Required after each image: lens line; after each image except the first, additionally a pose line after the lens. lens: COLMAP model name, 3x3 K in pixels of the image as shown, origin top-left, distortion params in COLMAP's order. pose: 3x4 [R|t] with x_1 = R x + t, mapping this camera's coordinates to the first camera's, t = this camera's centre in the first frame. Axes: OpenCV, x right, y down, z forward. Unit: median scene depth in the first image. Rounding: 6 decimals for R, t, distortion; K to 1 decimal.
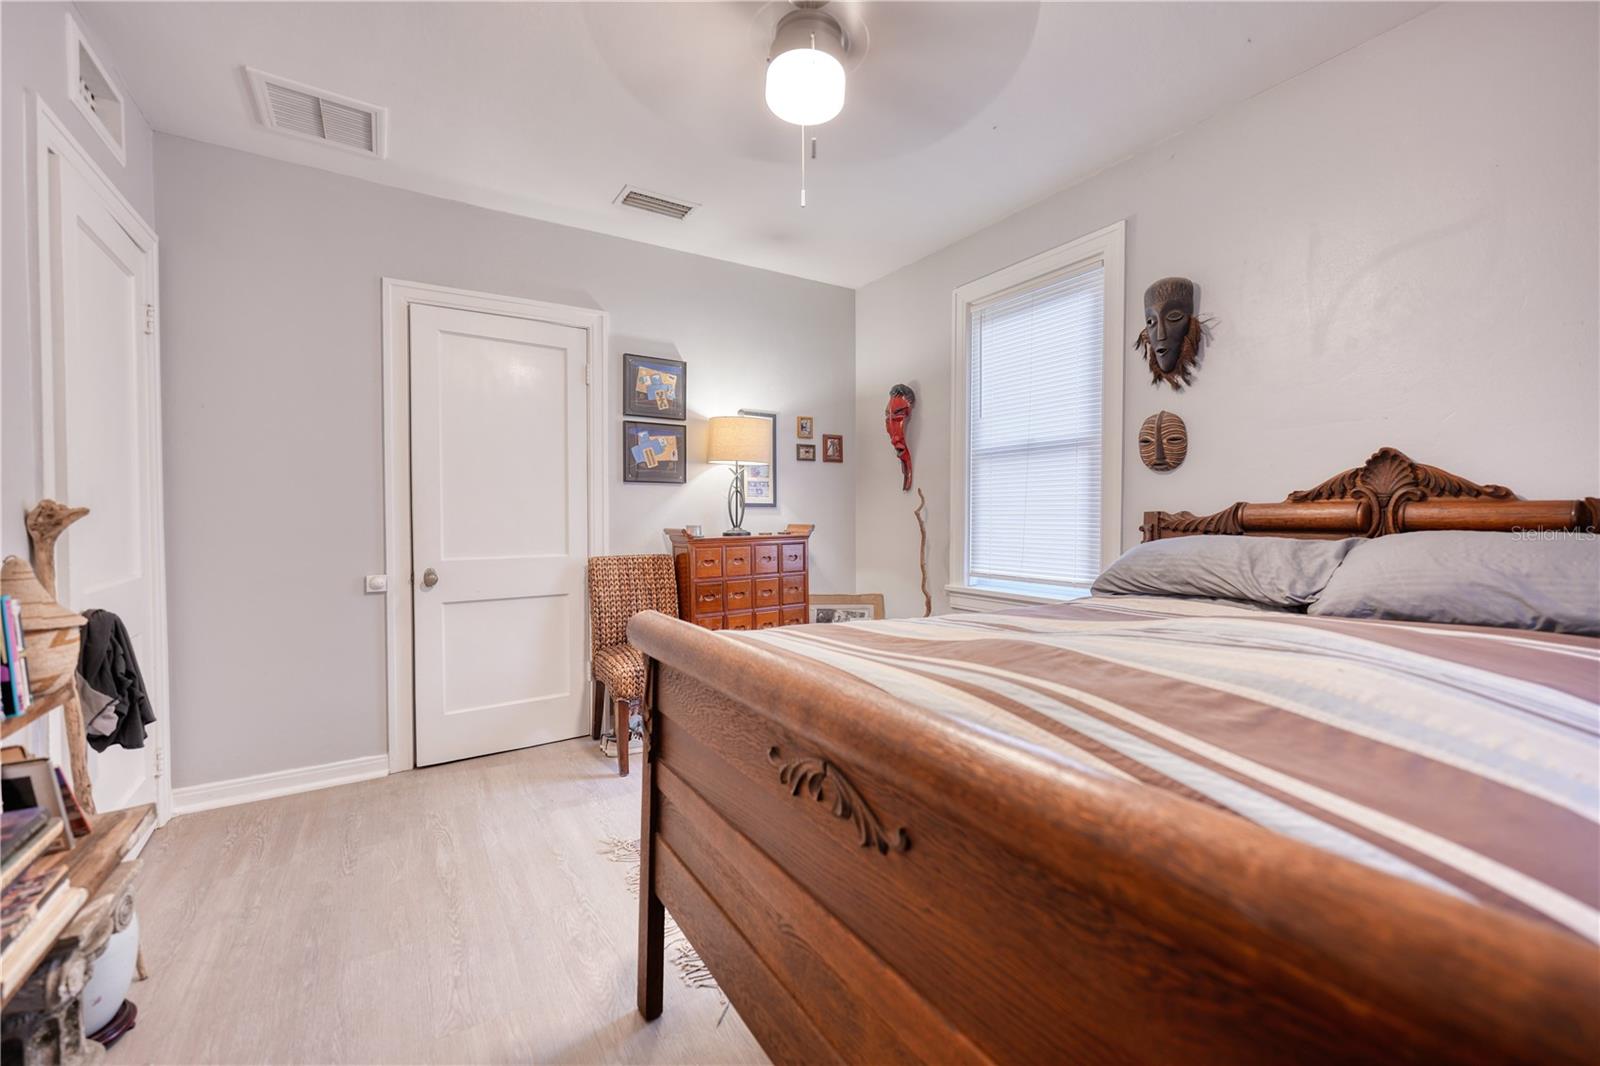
lens RADIAL K [[626.9, 0, 800.0], [0, 626.9, 533.0], [0, 0, 1]] dist [-0.000173, -0.000013]
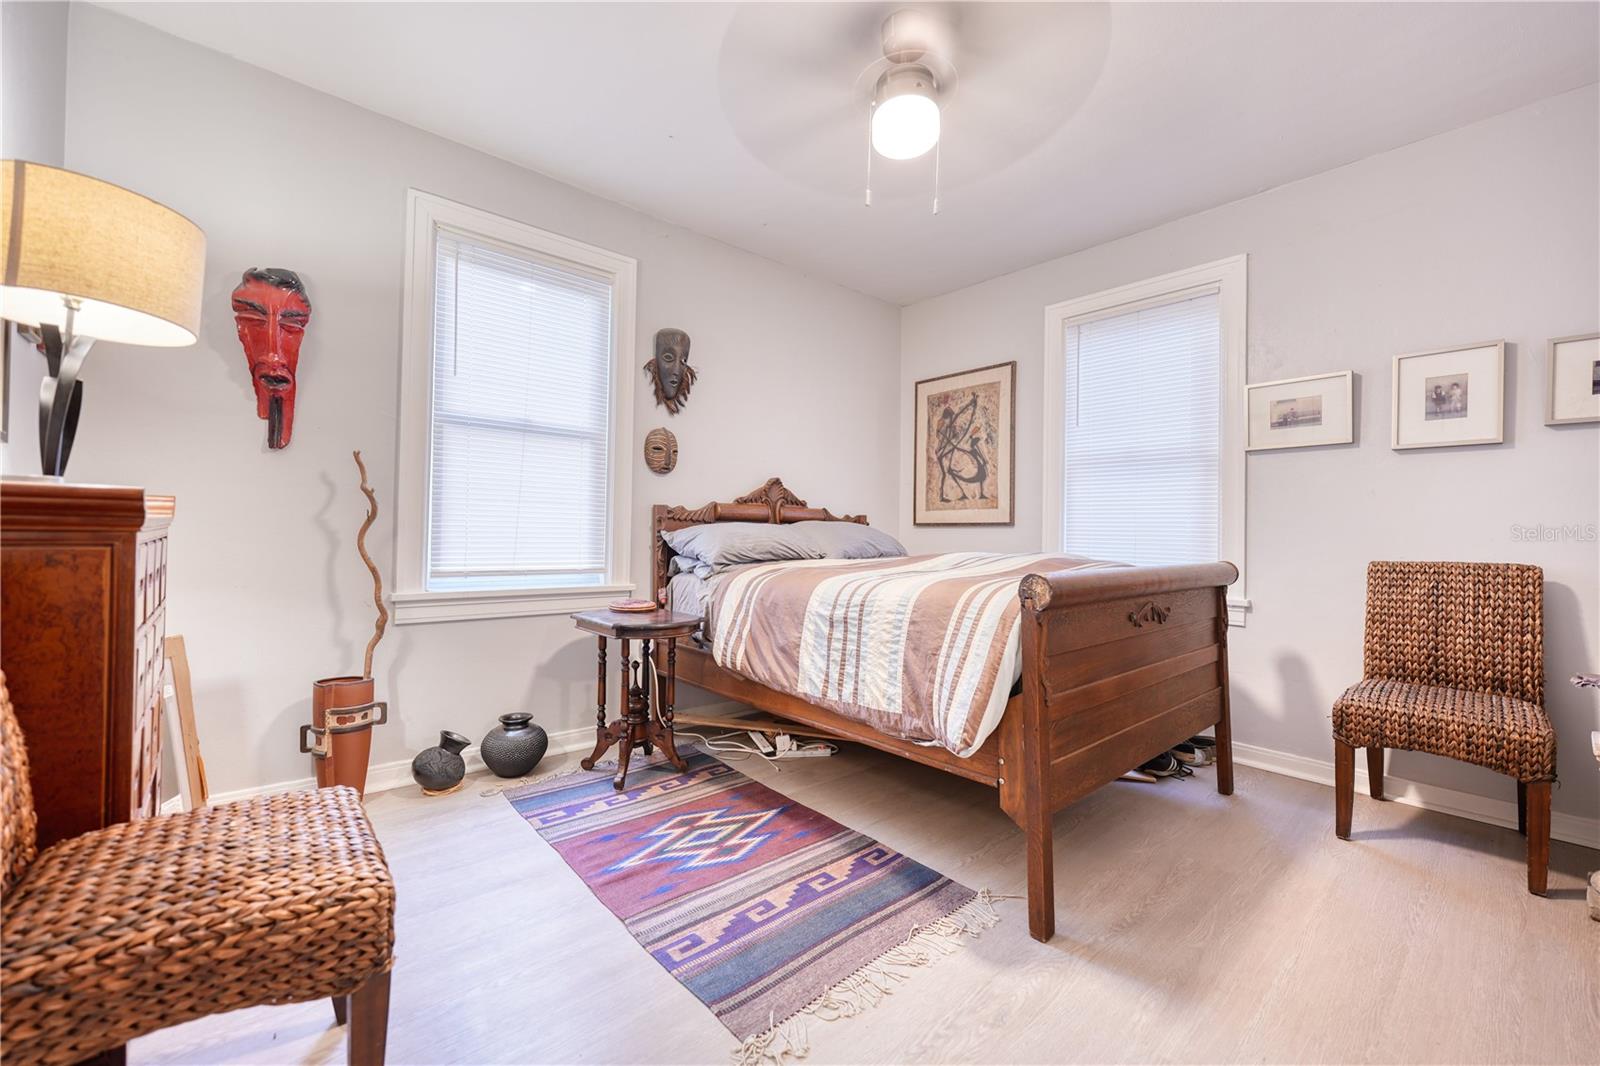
lens RADIAL K [[641.4, 0, 800.0], [0, 641.4, 533.0], [0, 0, 1]] dist [0.000294, -0.000019]
pose [[-0.138789, 0.001048, 0.990321, -0.774501], [0.008159, 0.999967, 0.000086, 0.025177], [-0.990288, 0.008092, -0.138793, 0.905070]]
